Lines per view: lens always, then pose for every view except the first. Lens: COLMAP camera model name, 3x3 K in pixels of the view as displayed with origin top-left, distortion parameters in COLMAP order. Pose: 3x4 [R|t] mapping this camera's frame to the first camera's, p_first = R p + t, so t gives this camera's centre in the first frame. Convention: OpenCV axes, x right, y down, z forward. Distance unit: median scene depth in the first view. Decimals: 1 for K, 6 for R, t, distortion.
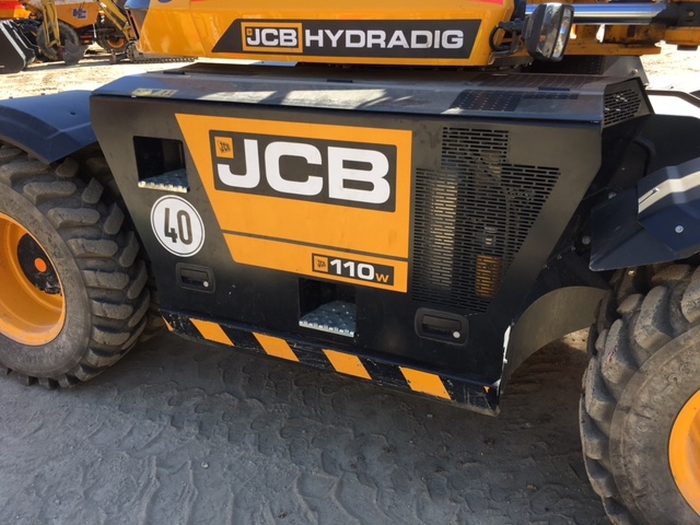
lens RADIAL K [[599.9, 0, 332.1], [0, 599.9, 260.6], [0, 0, 1]] dist [0.088036, -0.140634]
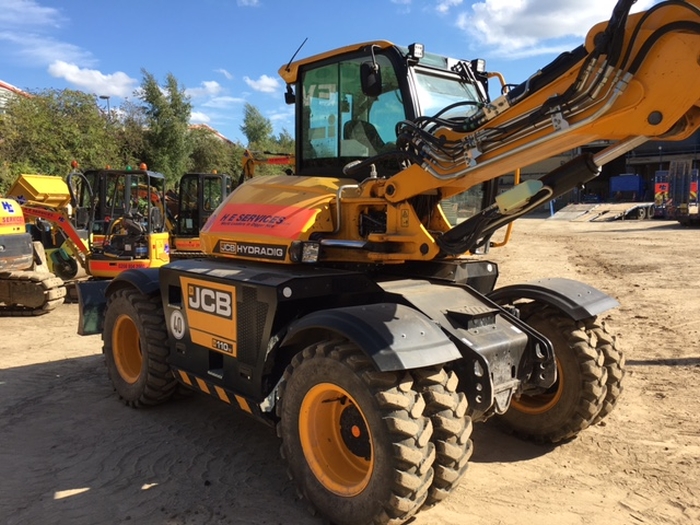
lens RADIAL K [[599.9, 0, 332.1], [0, 599.9, 260.6], [0, 0, 1]] dist [0.088036, -0.140634]
pose [[0.913637, 0.050986, -0.403321, 1.278210], [-0.168229, 0.950590, -0.260917, 0.225790], [0.370090, 0.306234, 0.877072, -0.912008]]
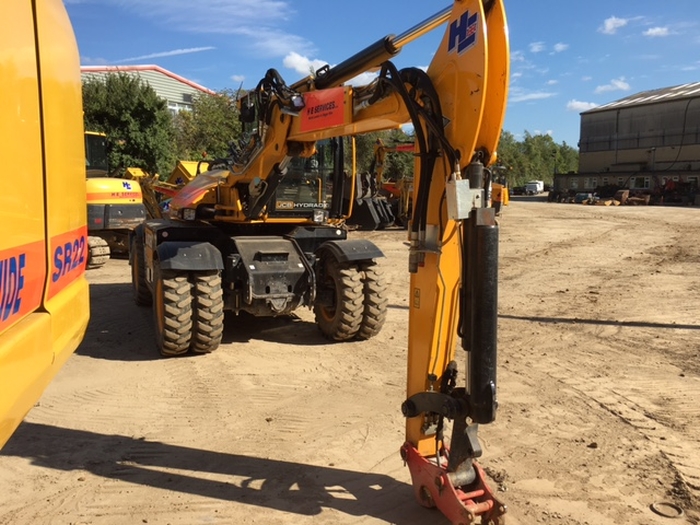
lens RADIAL K [[599.9, 0, 332.1], [0, 599.9, 260.6], [0, 0, 1]] dist [0.088036, -0.140634]
pose [[0.728453, 0.113240, -0.675672, 3.660233], [-0.292518, 0.943236, -0.157285, 0.268454], [0.619507, 0.312221, 0.720228, -1.182350]]
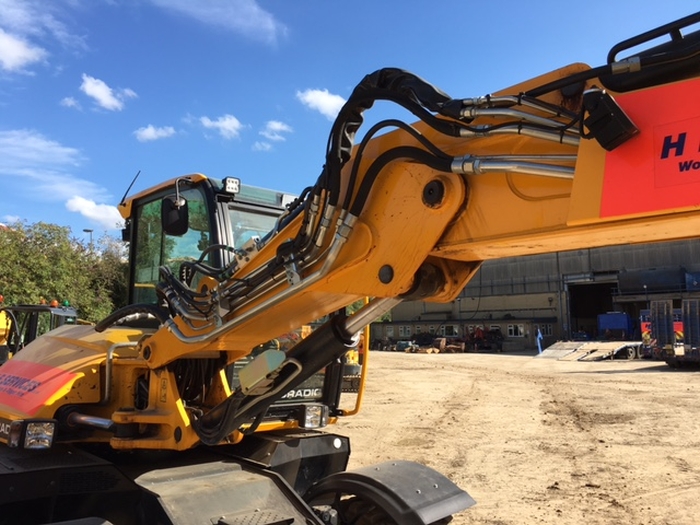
lens RADIAL K [[599.9, 0, 332.1], [0, 599.9, 260.6], [0, 0, 1]] dist [0.088036, -0.140634]
pose [[0.912518, -0.025487, -0.408241, 1.737733], [-0.180742, 0.870210, -0.458331, -0.154601], [0.366937, 0.492022, 0.789476, -0.289310]]
